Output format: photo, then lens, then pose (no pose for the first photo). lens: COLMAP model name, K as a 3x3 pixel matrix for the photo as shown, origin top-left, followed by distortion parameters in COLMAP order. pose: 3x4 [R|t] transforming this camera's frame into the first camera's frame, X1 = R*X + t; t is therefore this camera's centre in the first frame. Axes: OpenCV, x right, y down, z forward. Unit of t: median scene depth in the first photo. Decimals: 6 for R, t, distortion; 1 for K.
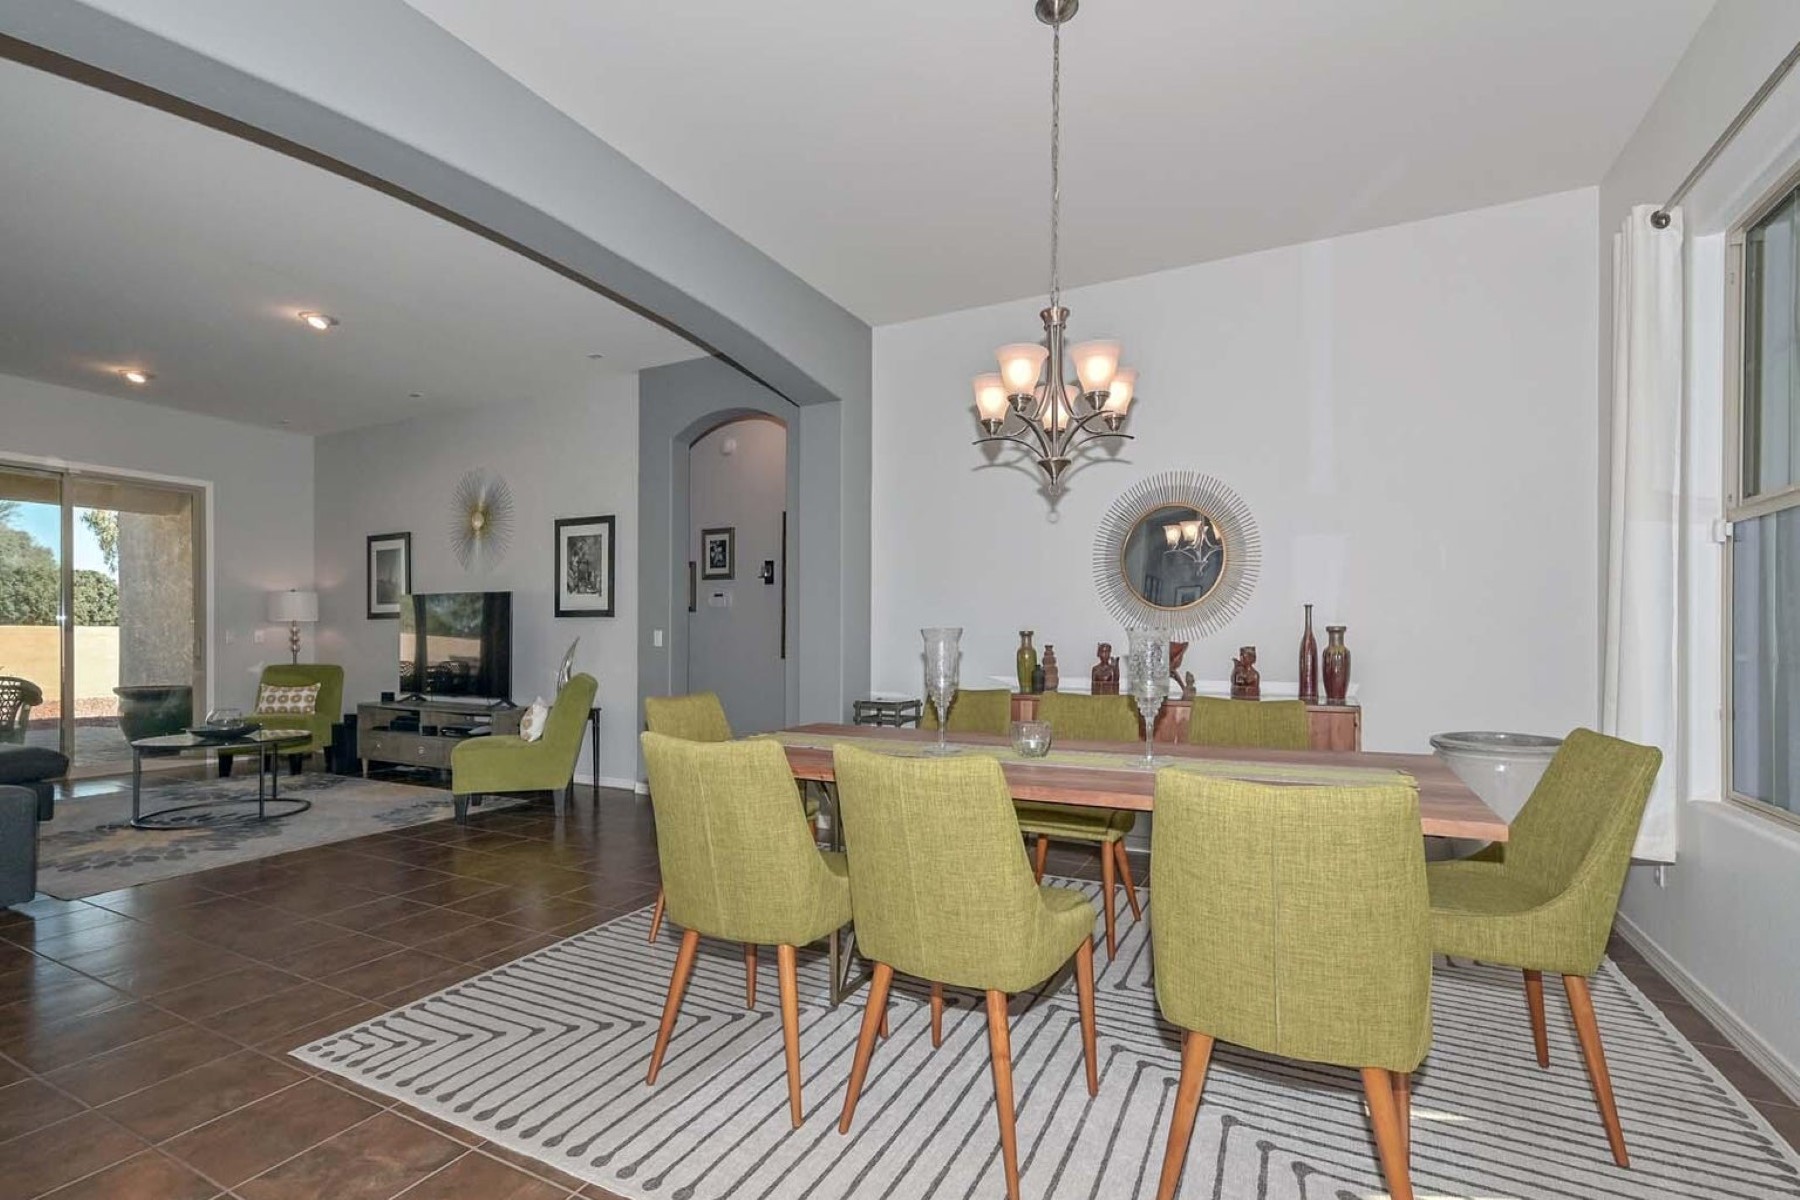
lens RADIAL K [[815.4, 0, 913.7], [0, 815.4, 647.2], [0, 0, 1]] dist [0.003118, 0.001253]
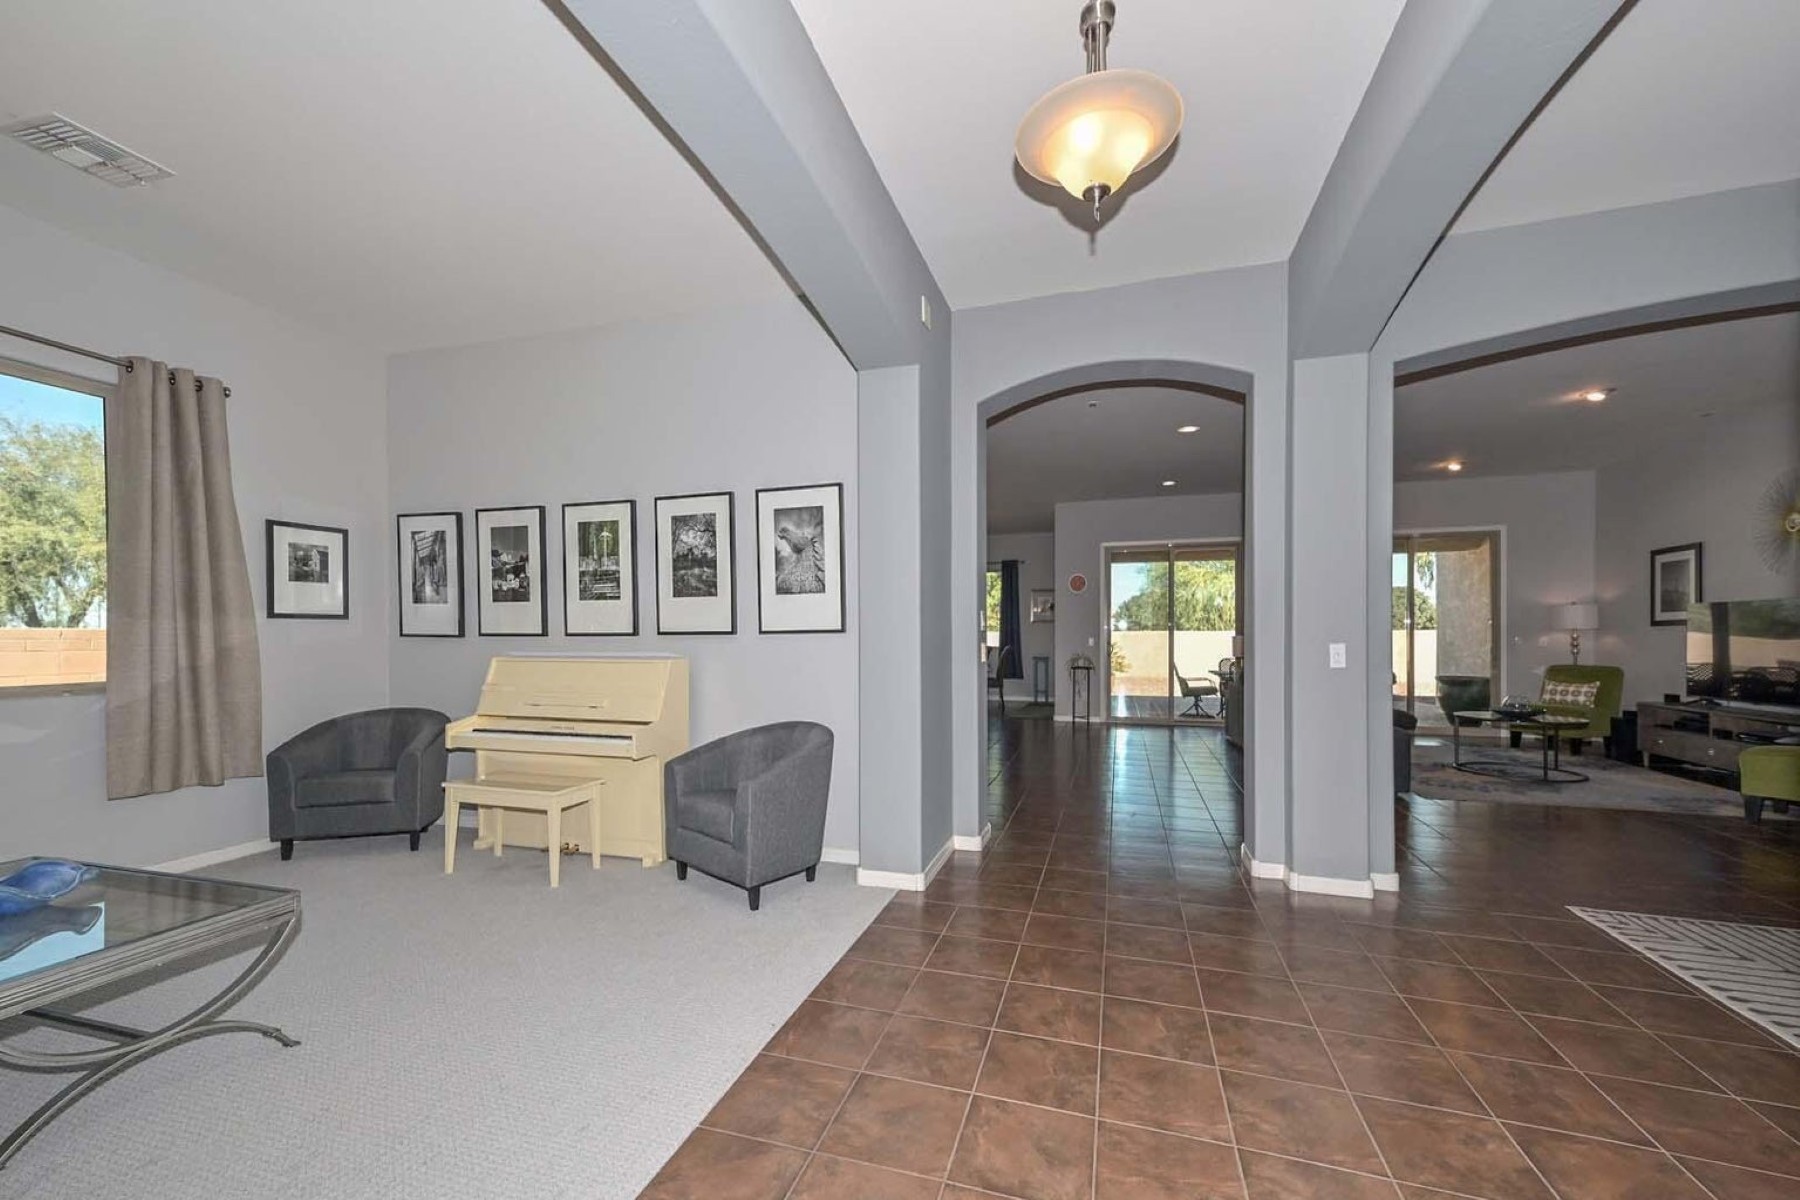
lens RADIAL K [[730.1, 0, 851.8], [0, 730.1, 633.8], [0, 0, 1]] dist [0.004112, 0.002683]
pose [[0.141314, -0.003477, -0.989959, 0.198528], [-0.008554, 0.999952, -0.004733, -0.012681], [0.989928, 0.009137, 0.141277, -0.252794]]
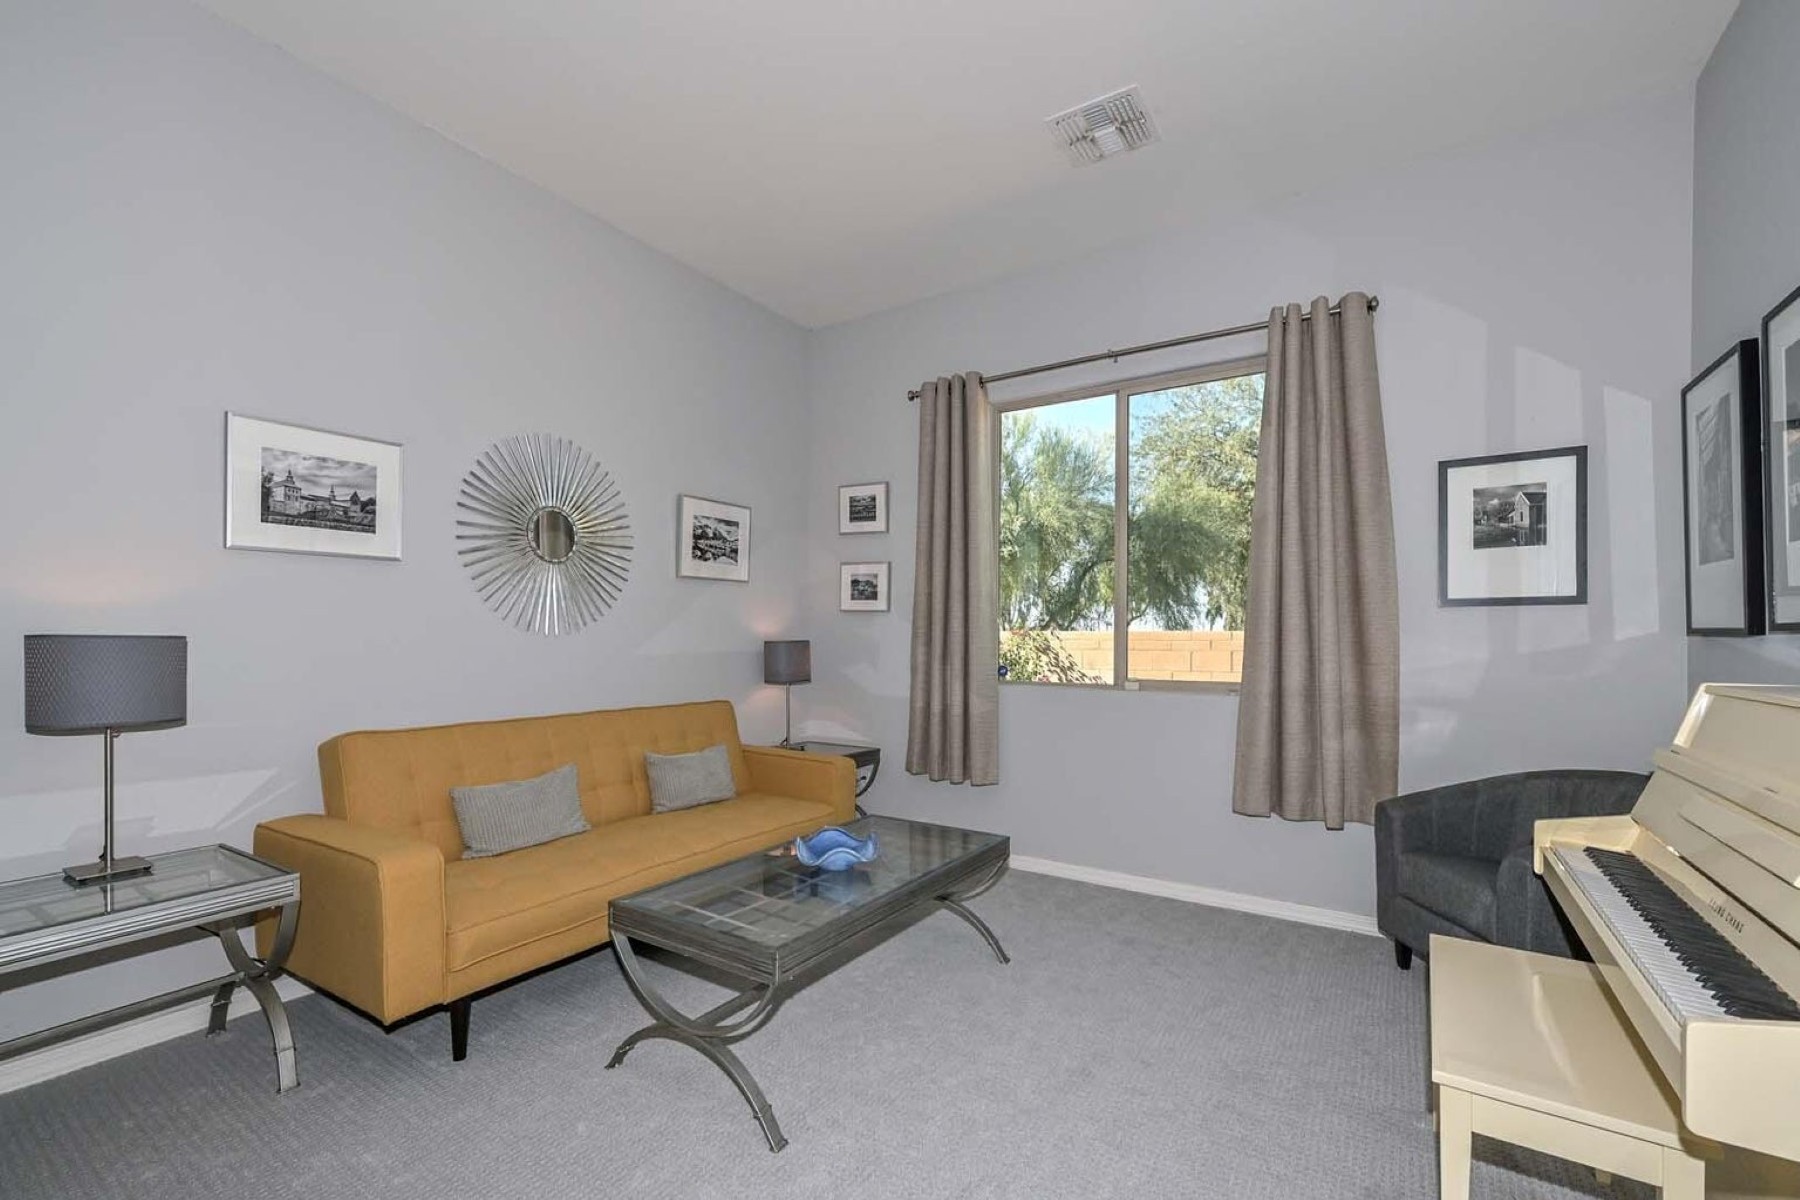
lens RADIAL K [[769.2, 0, 893.3], [0, 769.2, 635.1], [0, 0, 1]] dist [-0.014056, 0.000360]
pose [[-0.996227, -0.006526, 0.086540, -0.339016], [-0.005851, 0.999950, 0.008054, -0.008917], [-0.086588, 0.007518, -0.996216, -0.168716]]
